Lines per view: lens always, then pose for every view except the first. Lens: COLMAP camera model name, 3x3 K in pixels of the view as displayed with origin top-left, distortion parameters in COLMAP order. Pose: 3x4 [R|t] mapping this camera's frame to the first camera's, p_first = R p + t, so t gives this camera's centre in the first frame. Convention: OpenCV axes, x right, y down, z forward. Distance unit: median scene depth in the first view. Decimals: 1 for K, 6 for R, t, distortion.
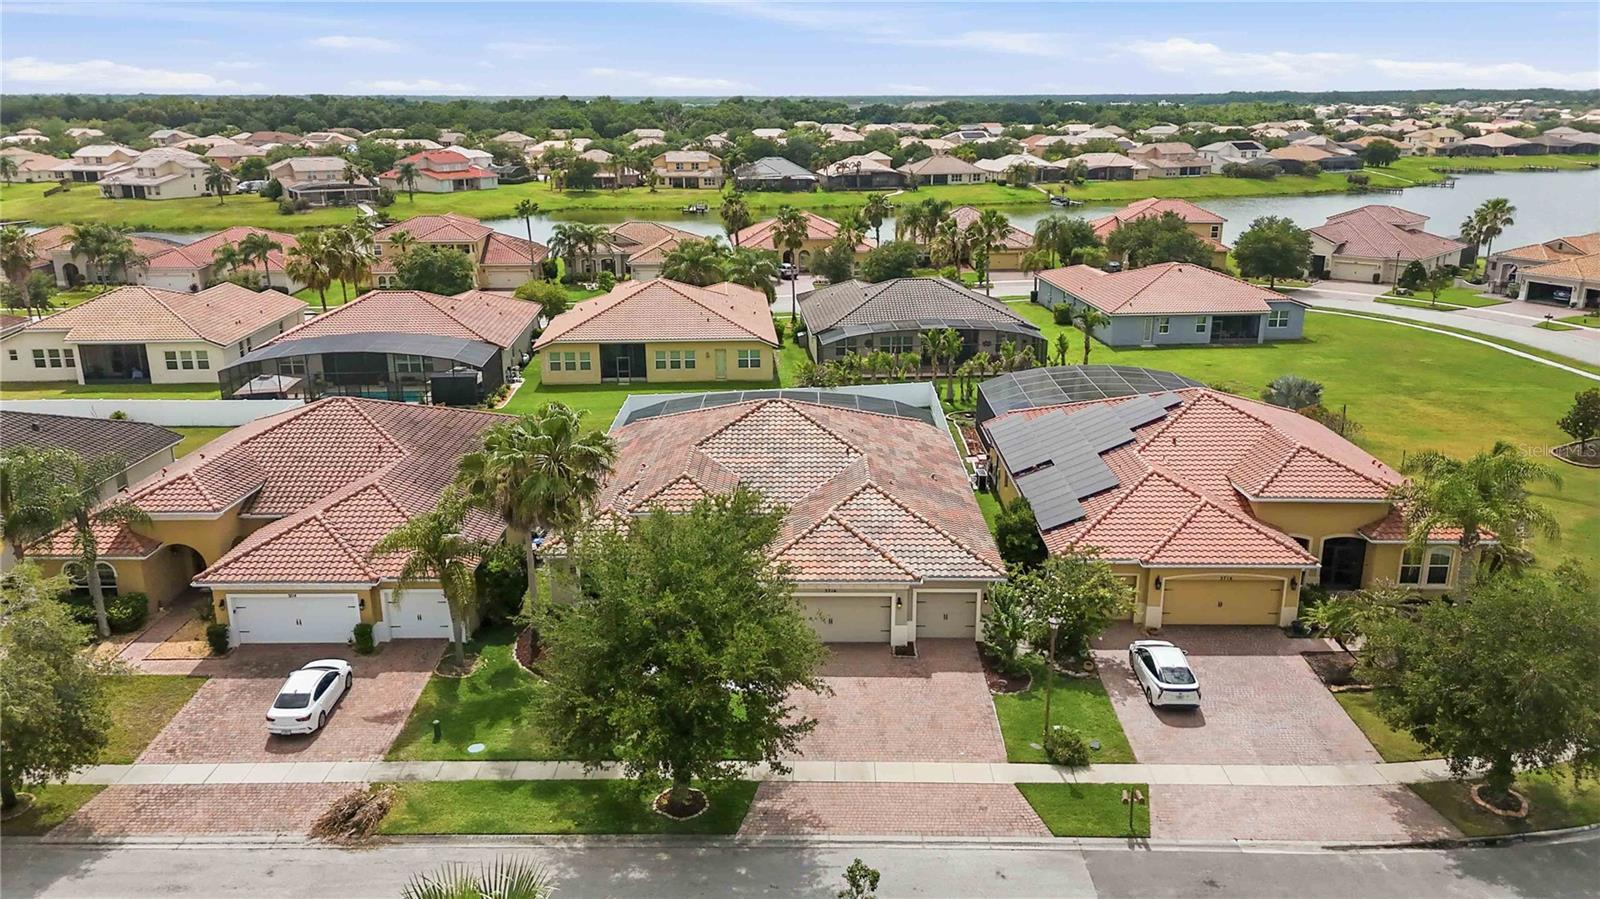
lens RADIAL K [[1170.8, 0, 806.3], [0, 1170.8, 455.9], [0, 0, 1]] dist [0.080906, -0.087111]
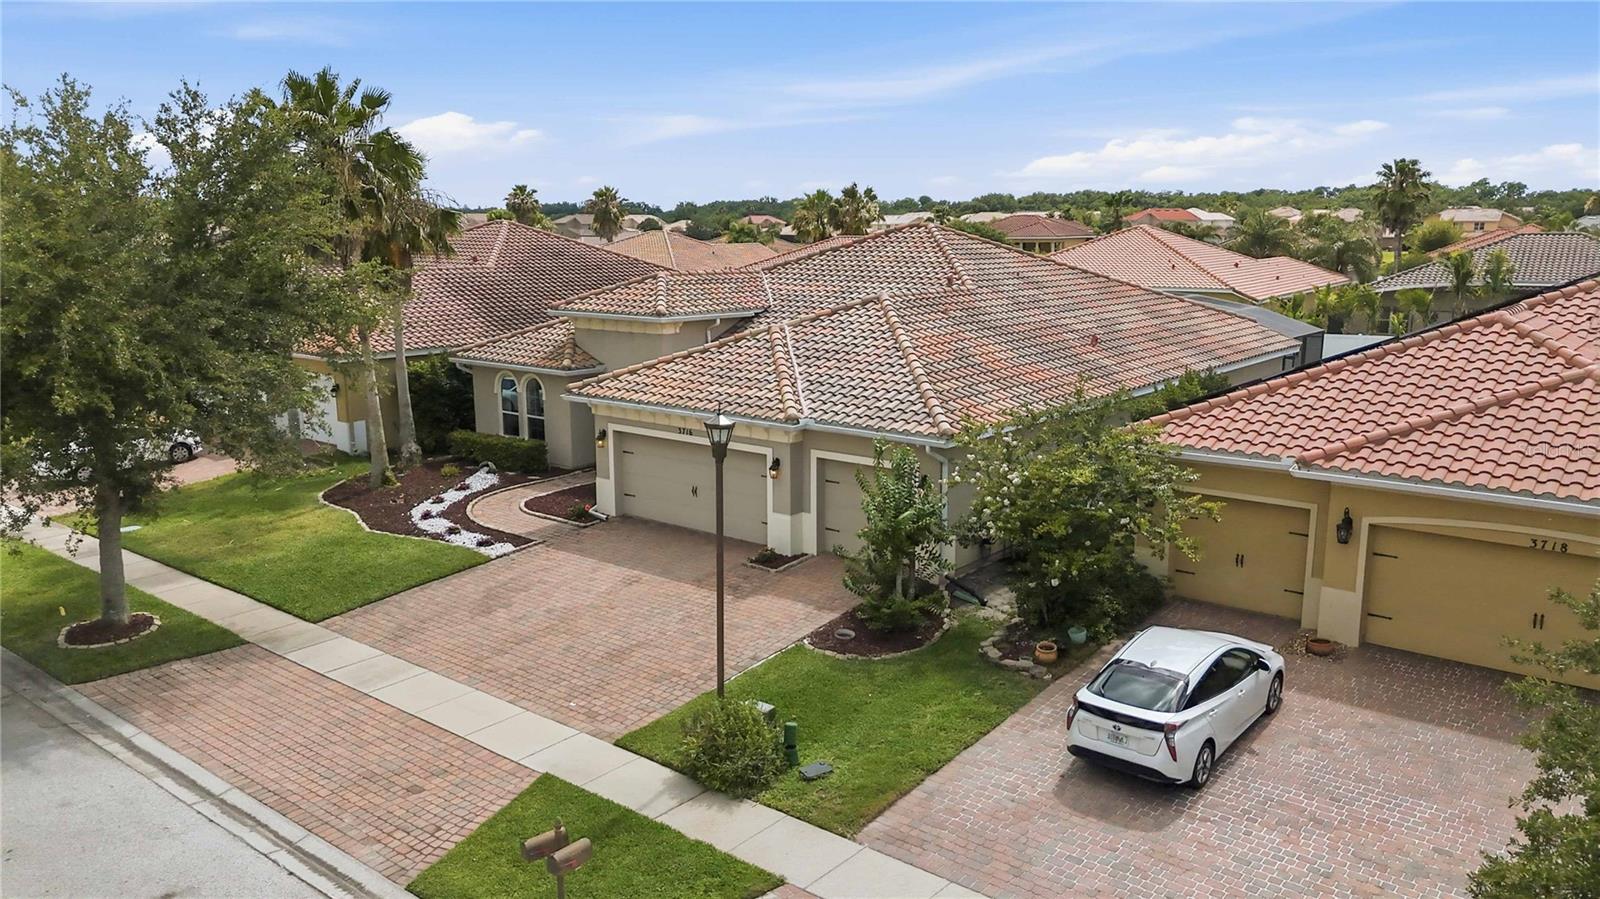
lens RADIAL K [[1170.8, 0, 806.3], [0, 1170.8, 455.9], [0, 0, 1]] dist [0.080906, -0.087111]
pose [[0.781253, 0.121396, -0.612297, 0.207703], [-0.179370, 0.983196, -0.033933, 0.067907], [0.597889, 0.136338, 0.789899, 0.294637]]
